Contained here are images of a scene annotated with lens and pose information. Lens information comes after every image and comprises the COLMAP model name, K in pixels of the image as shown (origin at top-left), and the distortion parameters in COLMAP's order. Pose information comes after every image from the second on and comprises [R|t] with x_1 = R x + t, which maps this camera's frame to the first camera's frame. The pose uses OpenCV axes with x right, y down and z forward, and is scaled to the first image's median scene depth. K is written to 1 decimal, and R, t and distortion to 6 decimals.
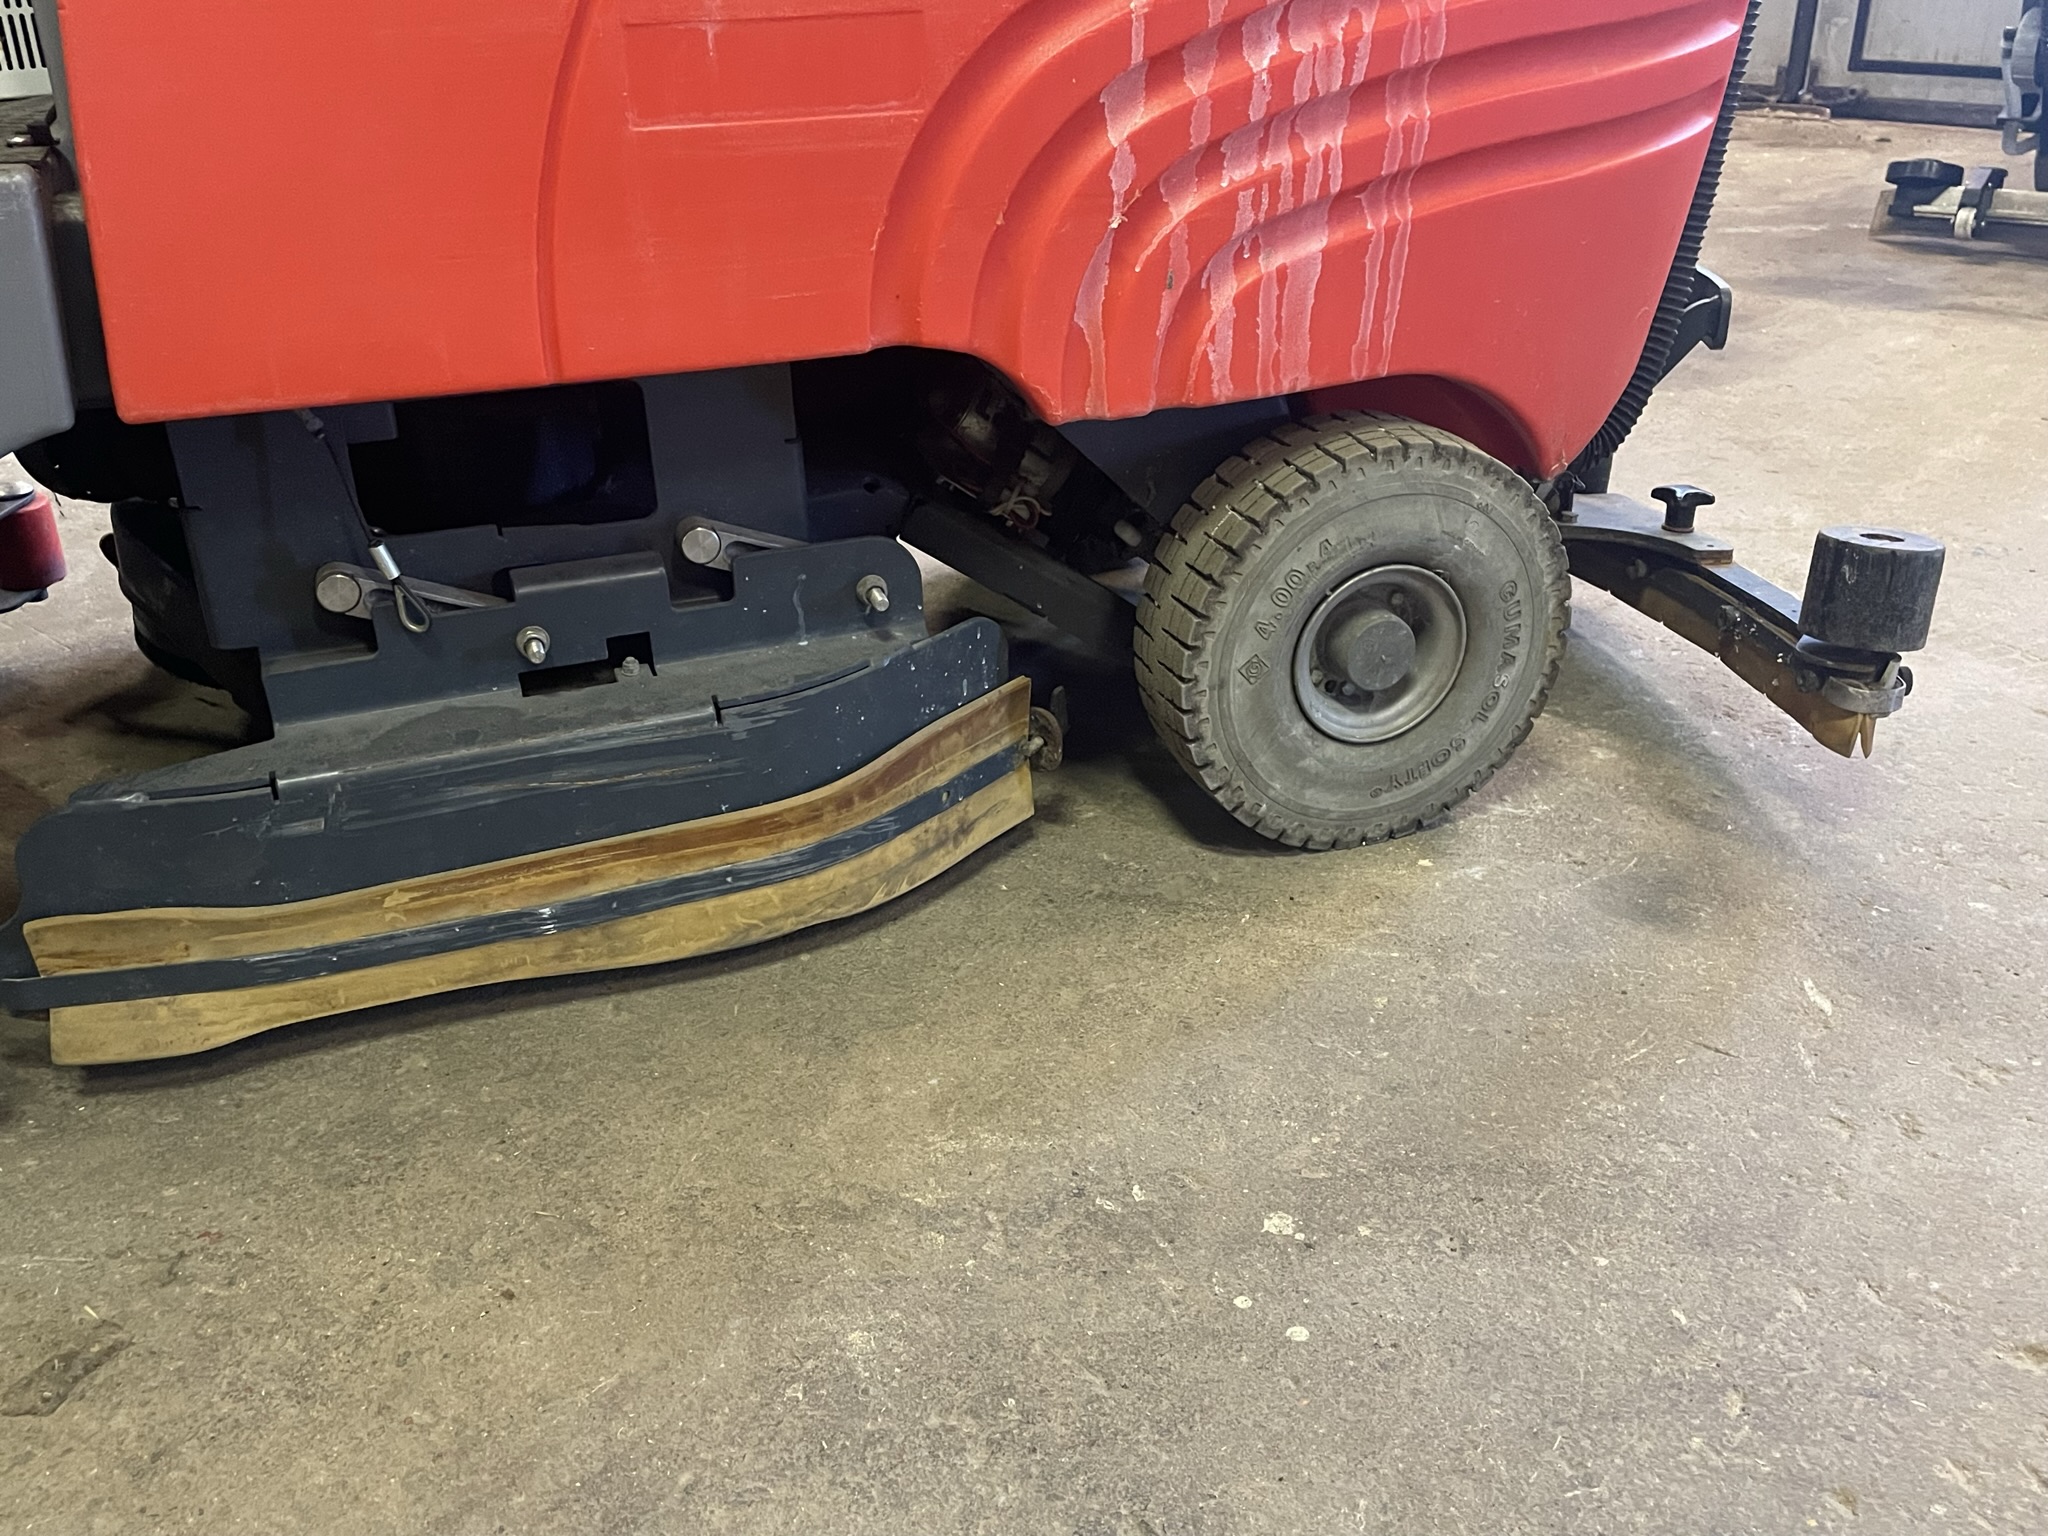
lens RADIAL K [[1834.0, 0, 1020.2], [0, 1834.0, 759.7], [0, 0, 1]] dist [0.086250, -0.117026]
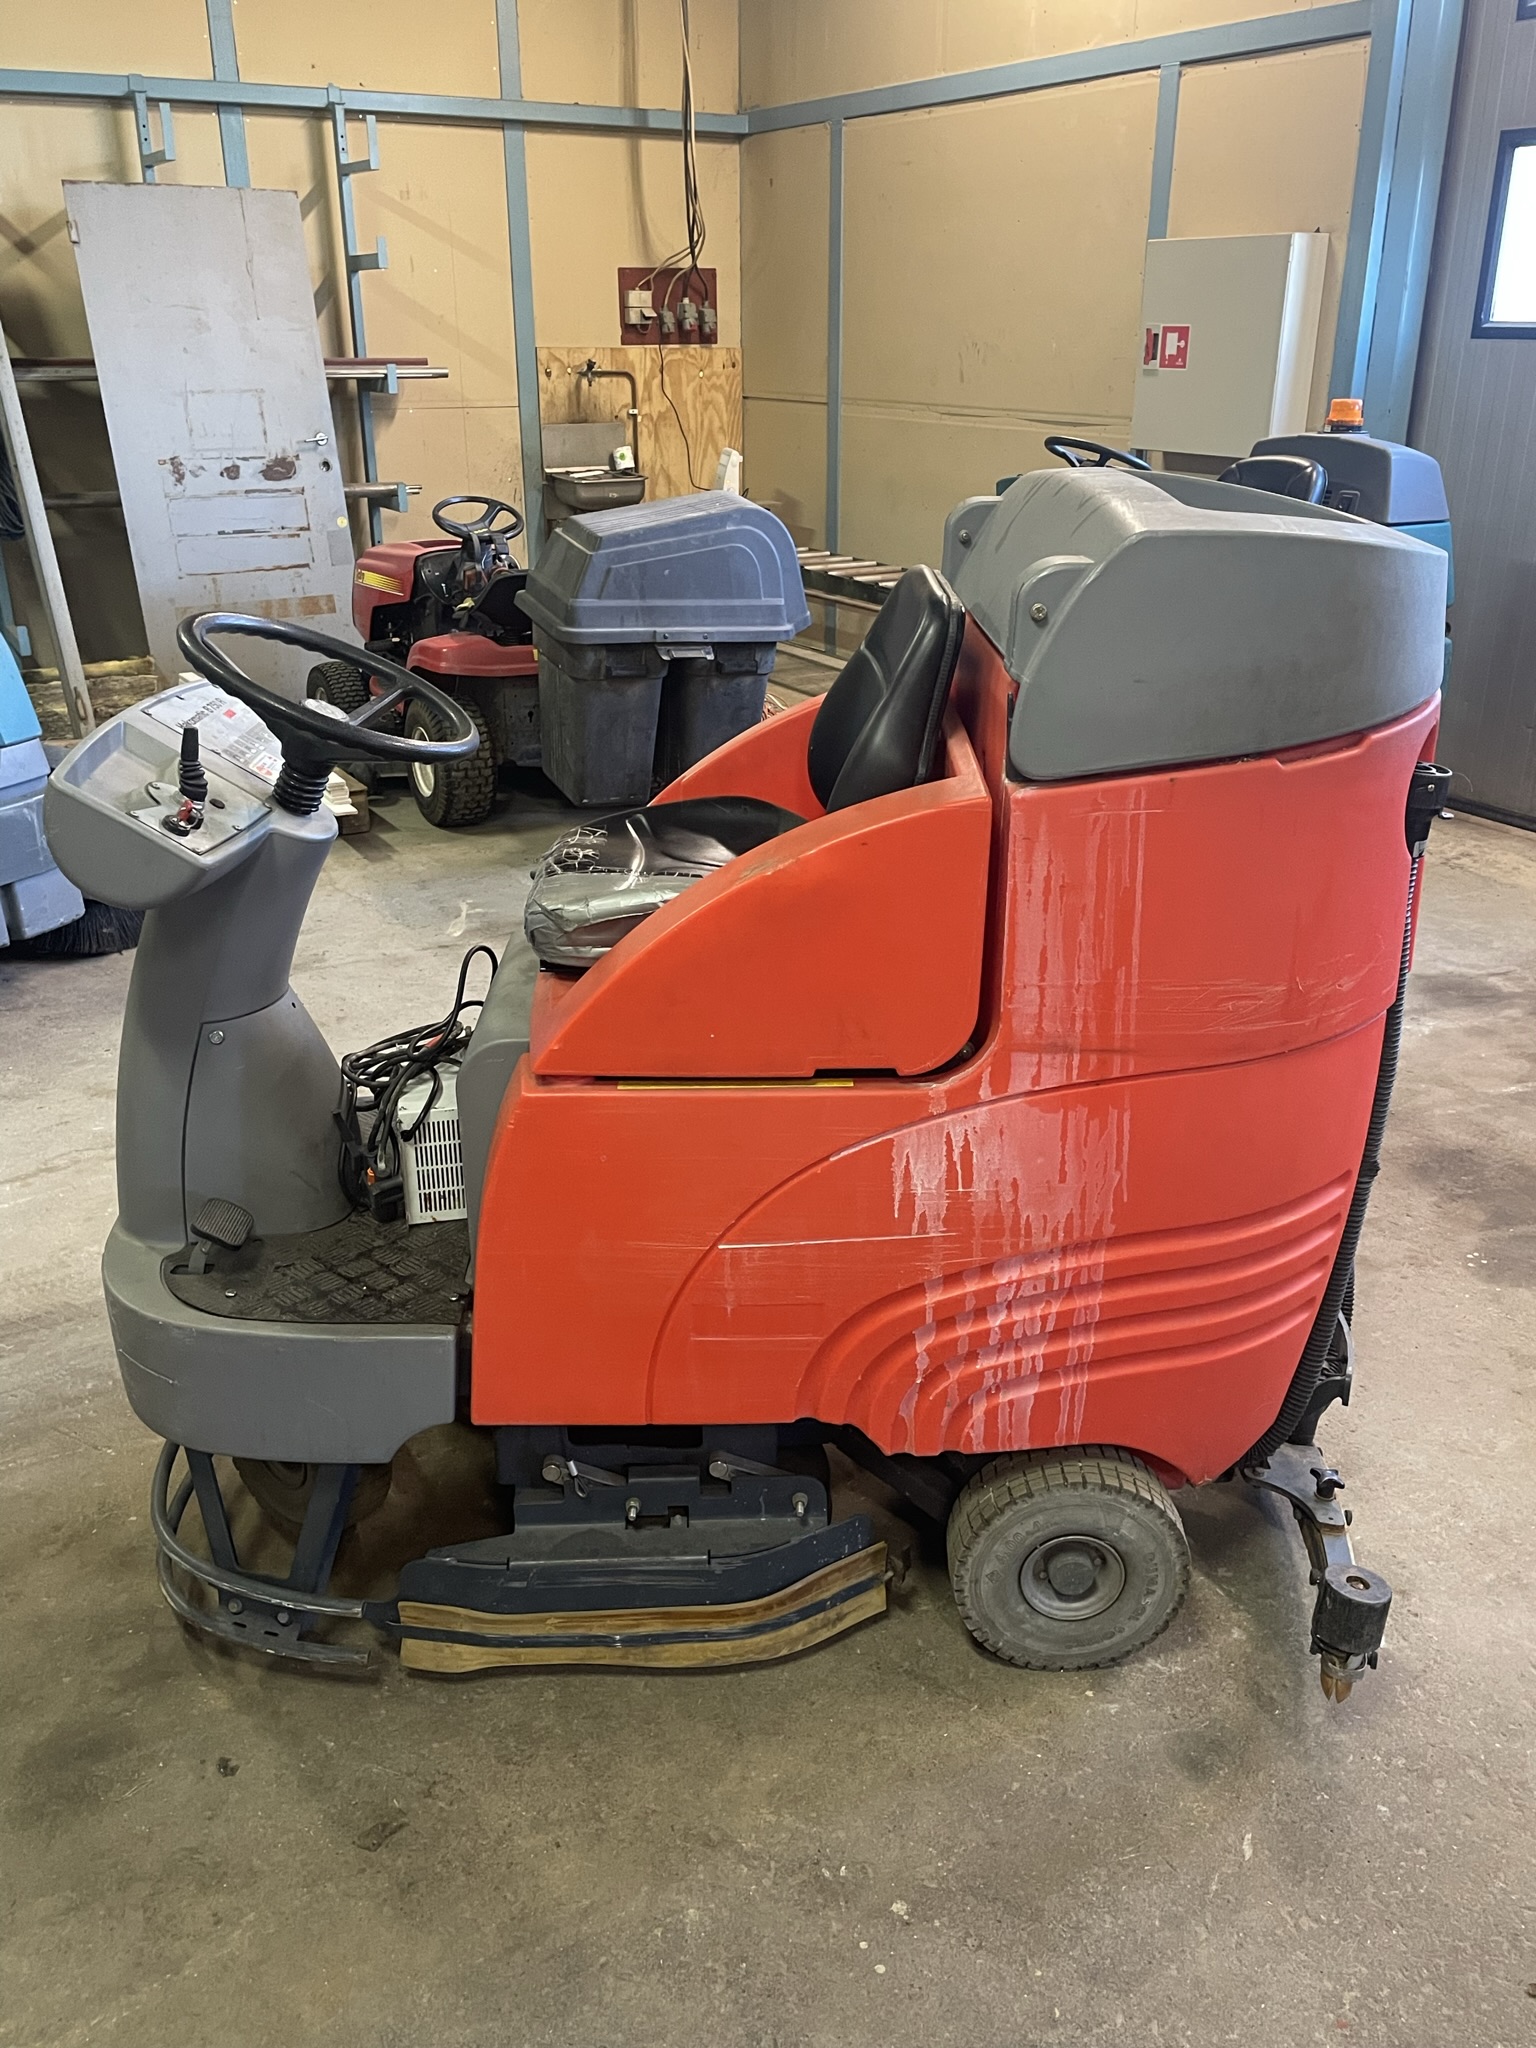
lens RADIAL K [[1674.3, 0, 772.5], [0, 1674.3, 1018.1], [0, 0, 1]] dist [0.070212, -0.084526]
pose [[0.949175, 0.137684, -0.283038, 0.359609], [-0.156260, 0.986734, -0.044025, -0.561790], [0.273222, 0.086015, 0.958098, -0.857200]]
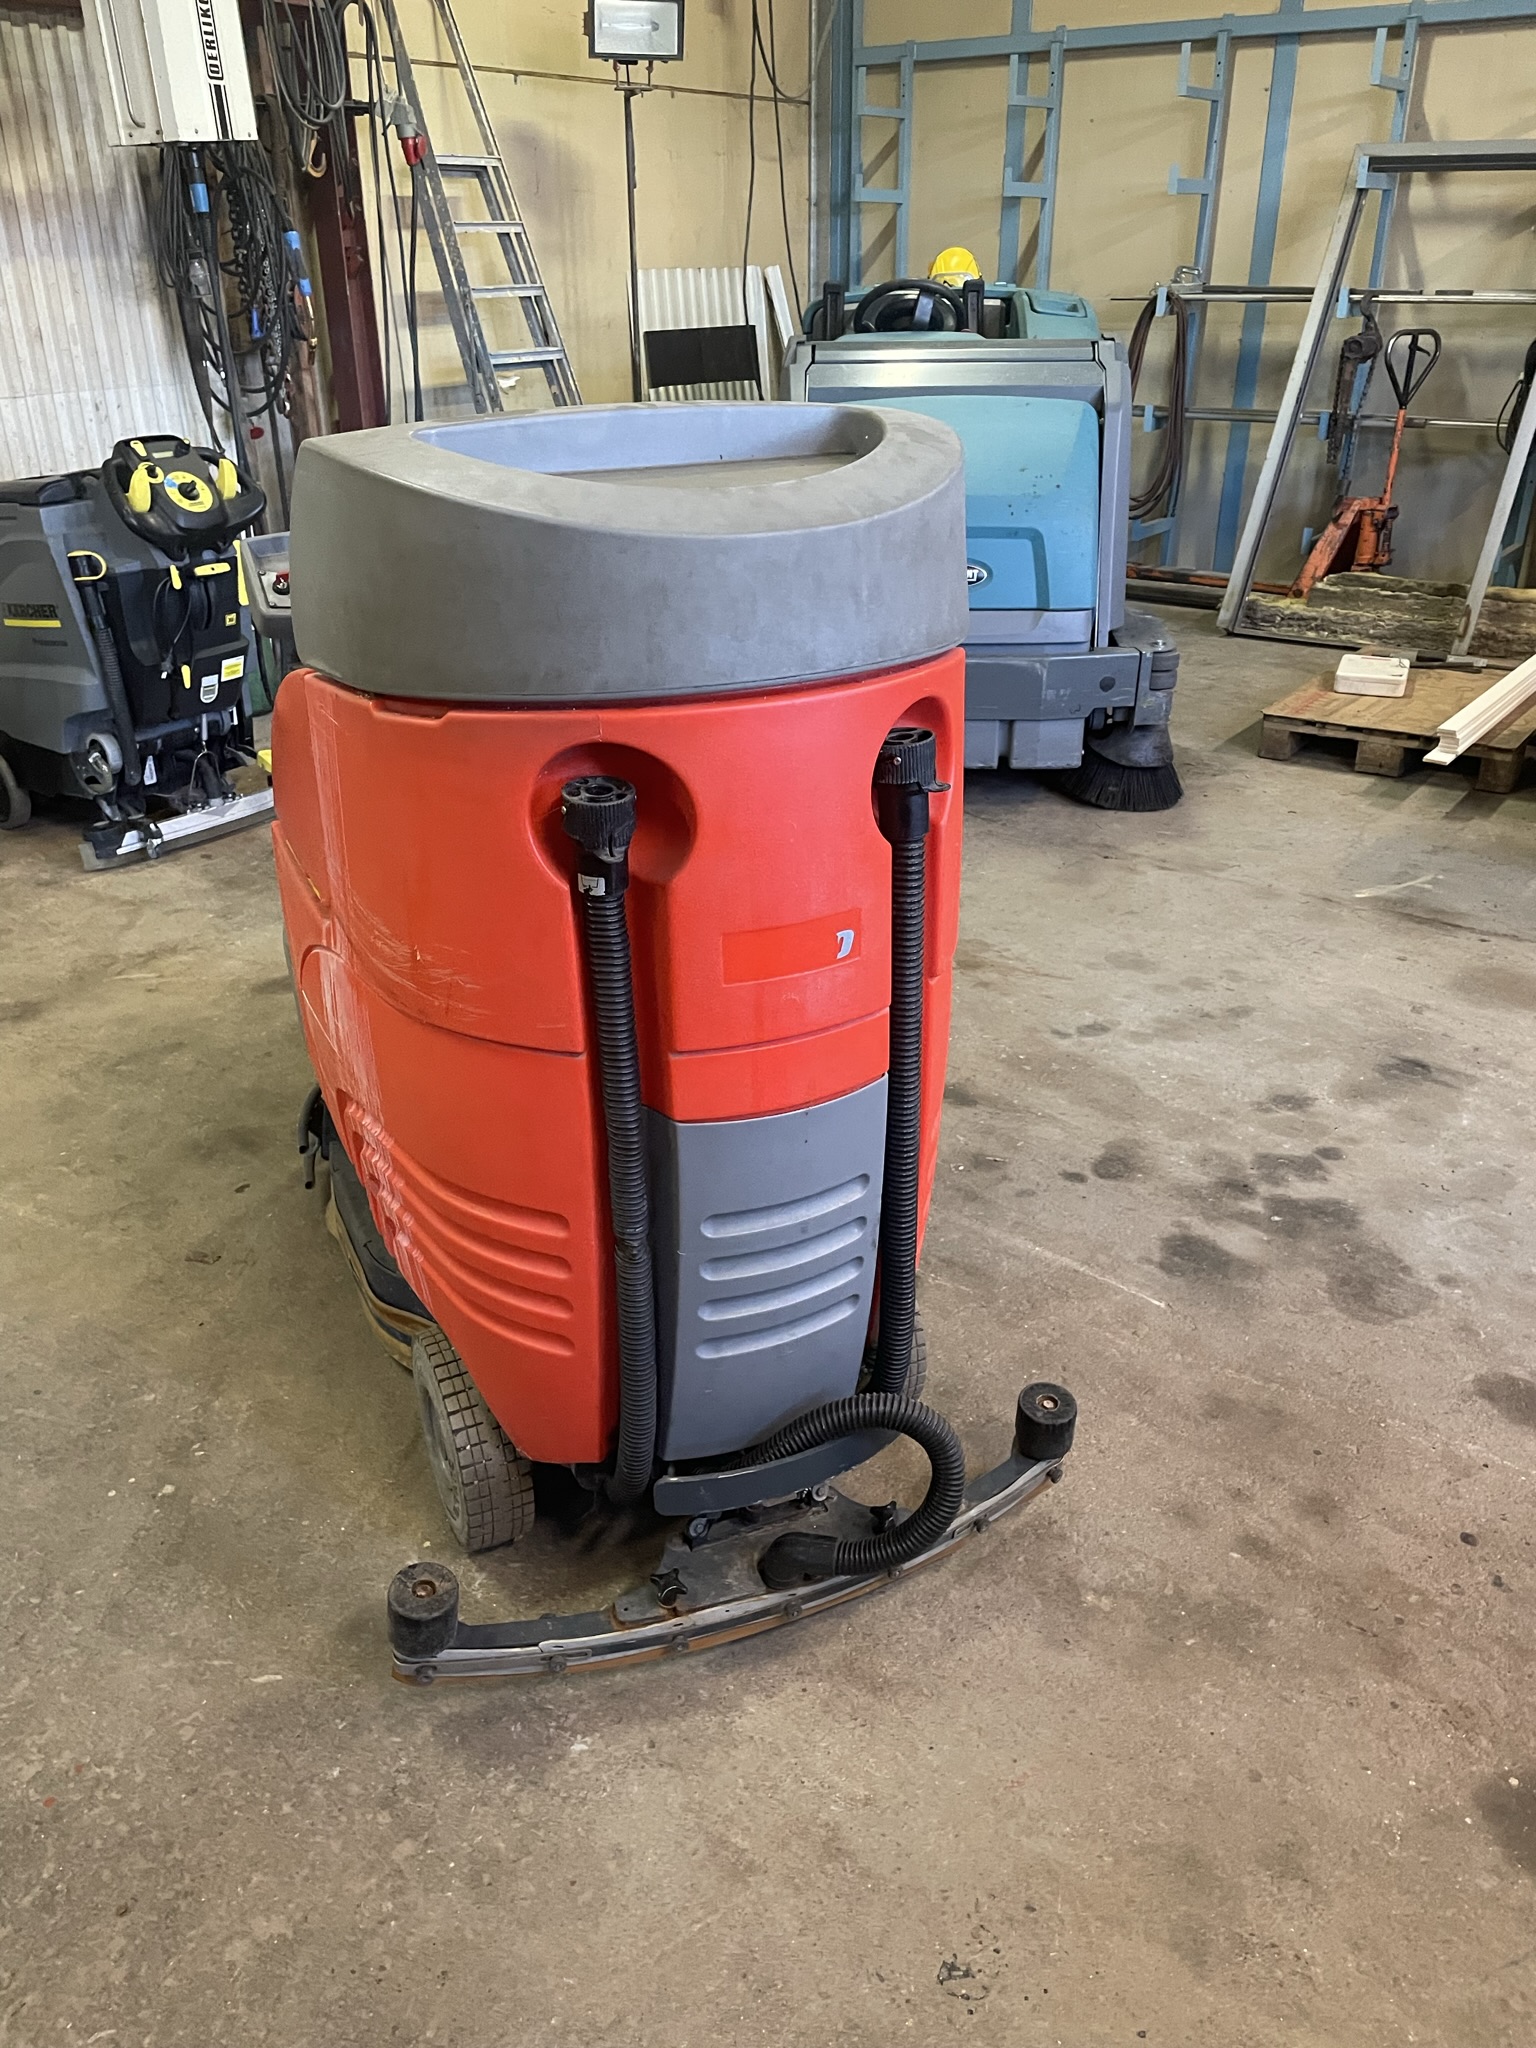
lens RADIAL K [[1536.0, 0, 785.8], [0, 1536.0, 1022.5], [0, 0, 1]] dist [0.084525, -0.106793]
pose [[0.107139, 0.455610, -0.883708, 1.736249], [-0.437158, 0.819885, 0.369705, -1.389834], [0.892981, 0.346710, 0.287015, 0.802204]]
